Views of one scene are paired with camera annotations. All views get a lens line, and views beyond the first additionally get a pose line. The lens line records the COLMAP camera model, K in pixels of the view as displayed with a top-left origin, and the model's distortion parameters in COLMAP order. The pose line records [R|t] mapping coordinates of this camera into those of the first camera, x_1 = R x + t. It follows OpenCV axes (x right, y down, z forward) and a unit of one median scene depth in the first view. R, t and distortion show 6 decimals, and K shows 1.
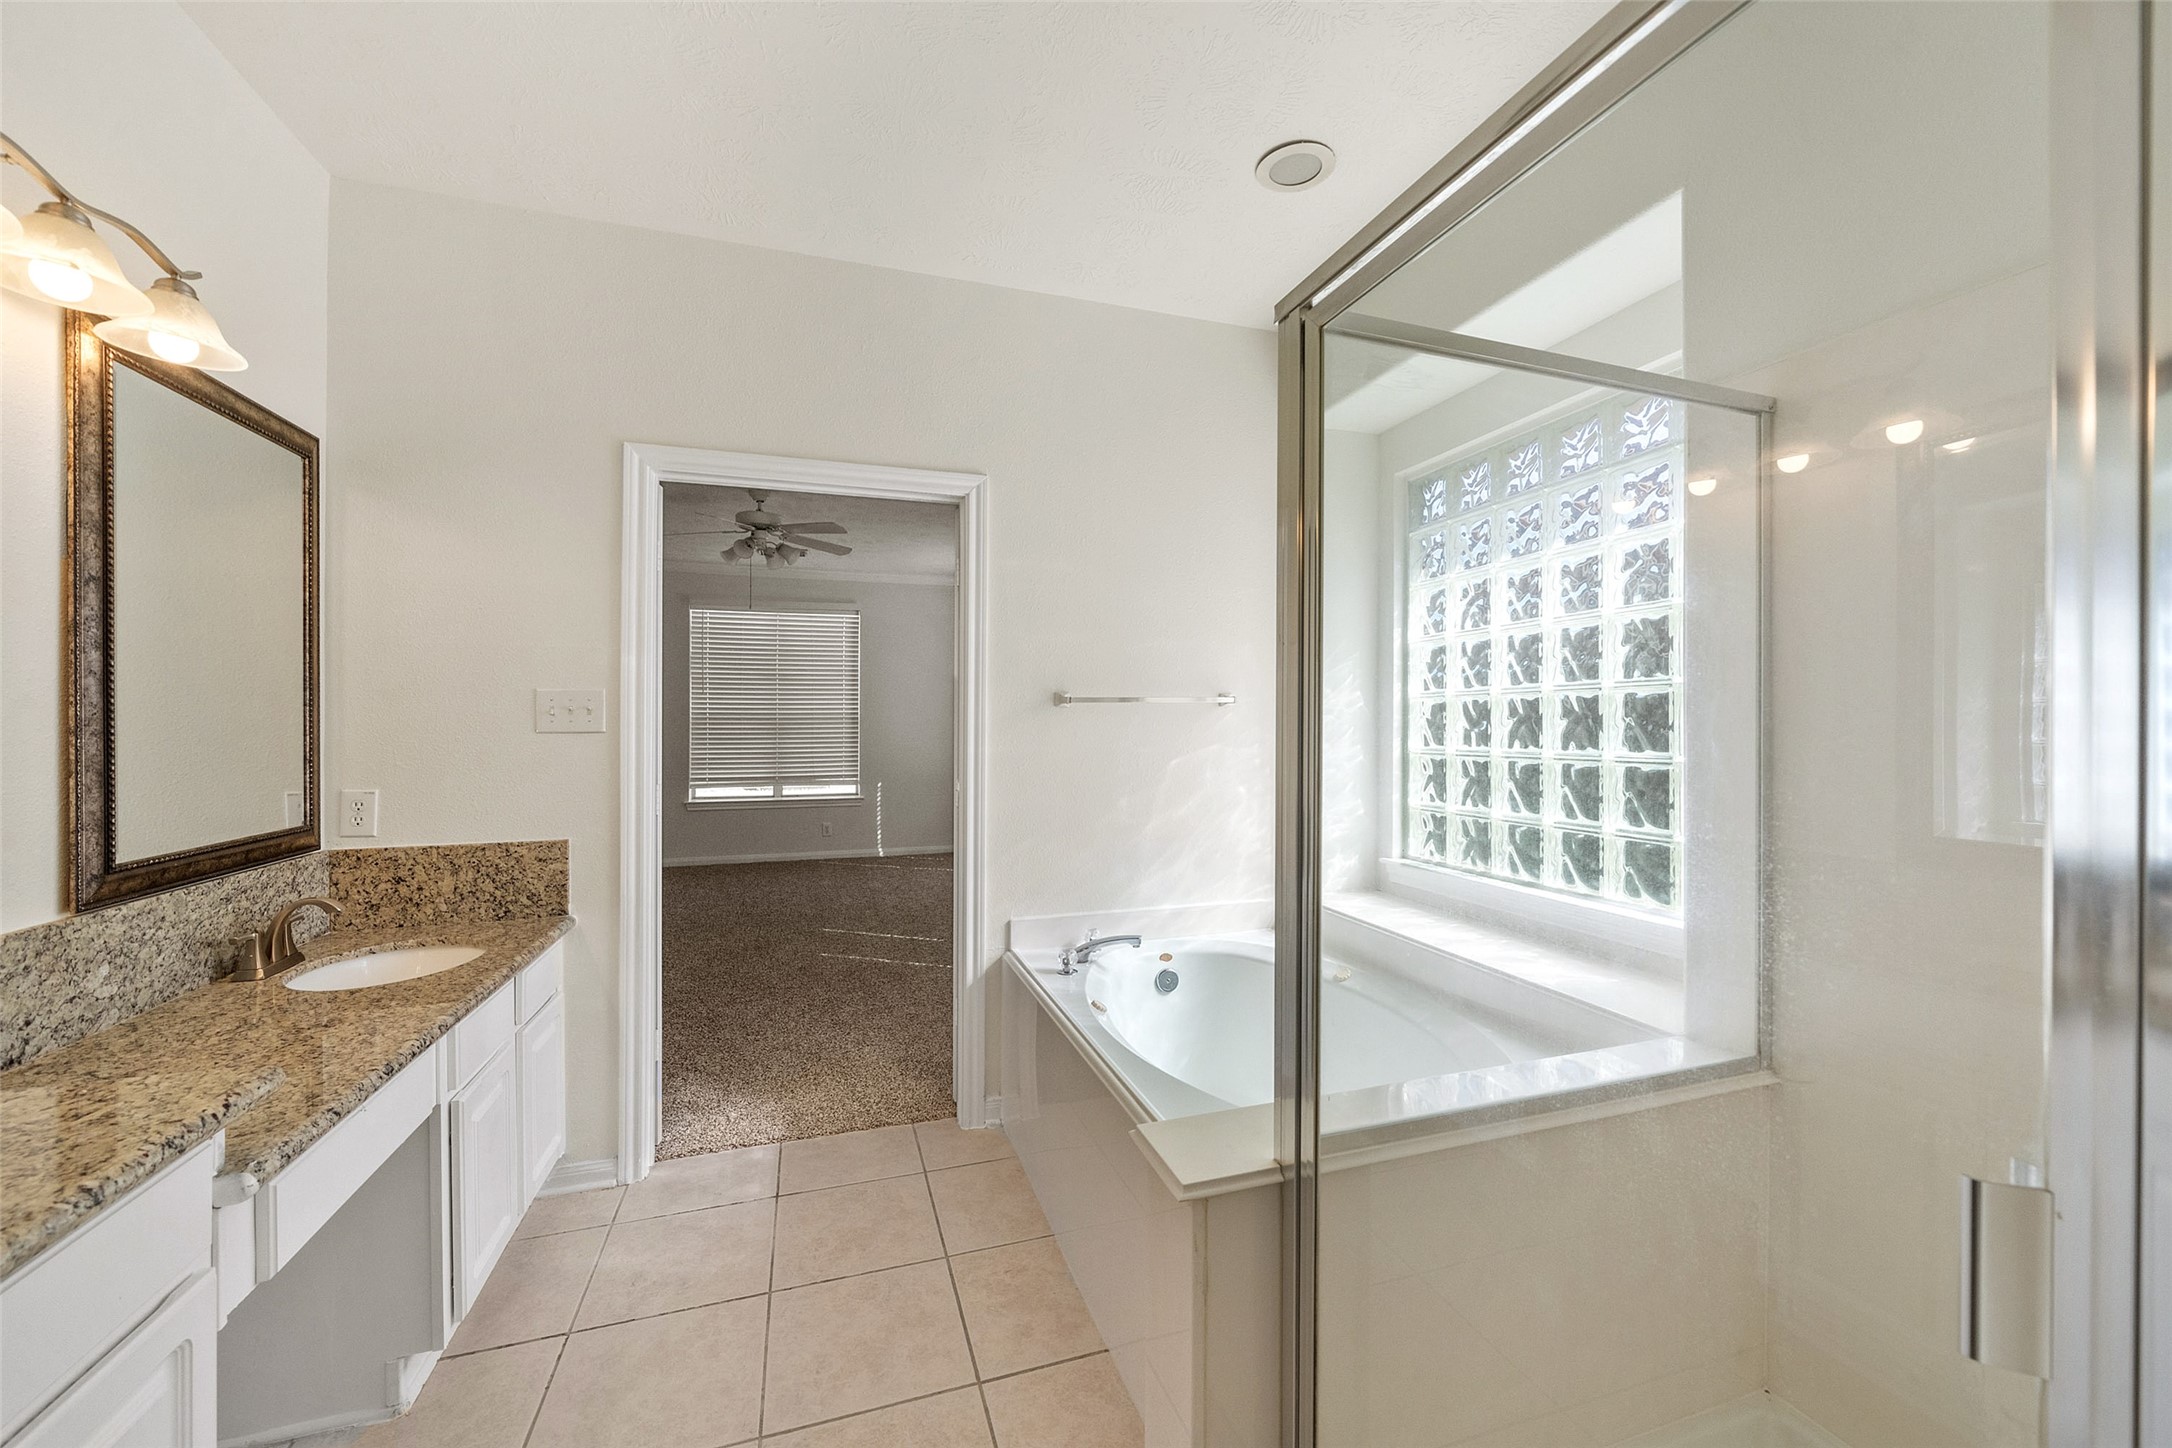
lens RADIAL K [[824.2, 0, 1086.9], [0, 824.2, 722.7], [0, 0, 1]] dist [-0.000216, -0.000014]
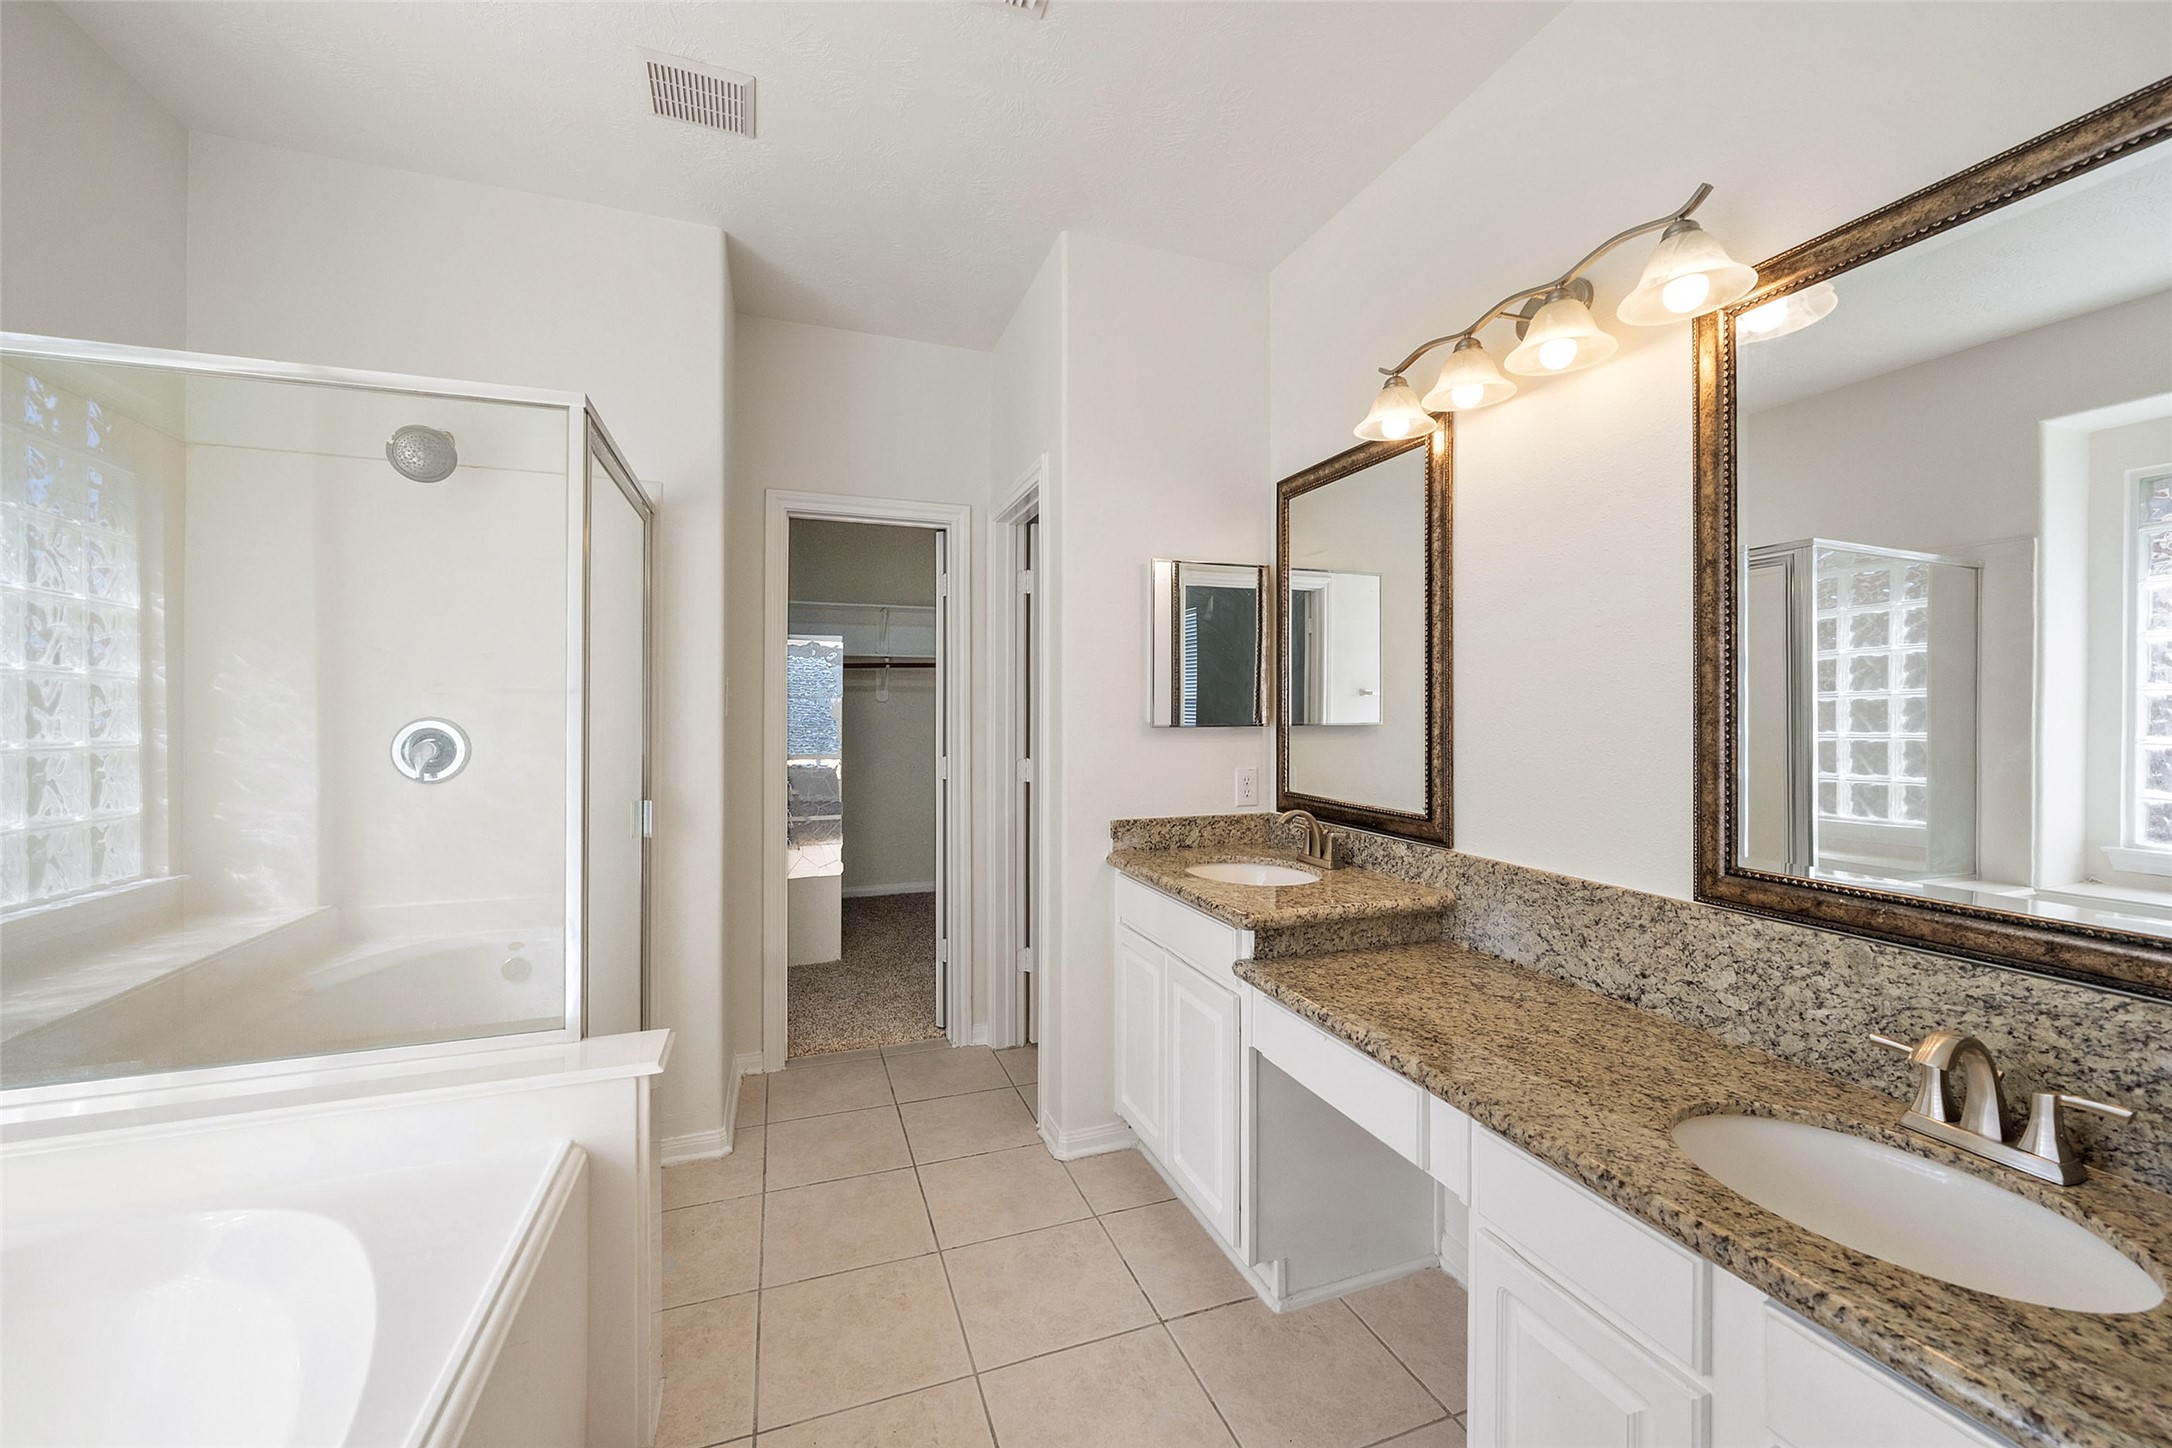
lens RADIAL K [[824.2, 0, 1085.8], [0, 824.2, 715.2], [0, 0, 1]] dist [-0.000216, -0.000014]
pose [[-0.999515, -0.000861, -0.031119, -0.437575], [-0.001146, 0.999958, 0.009138, -0.002527], [0.031110, 0.009169, -0.999474, 1.903427]]
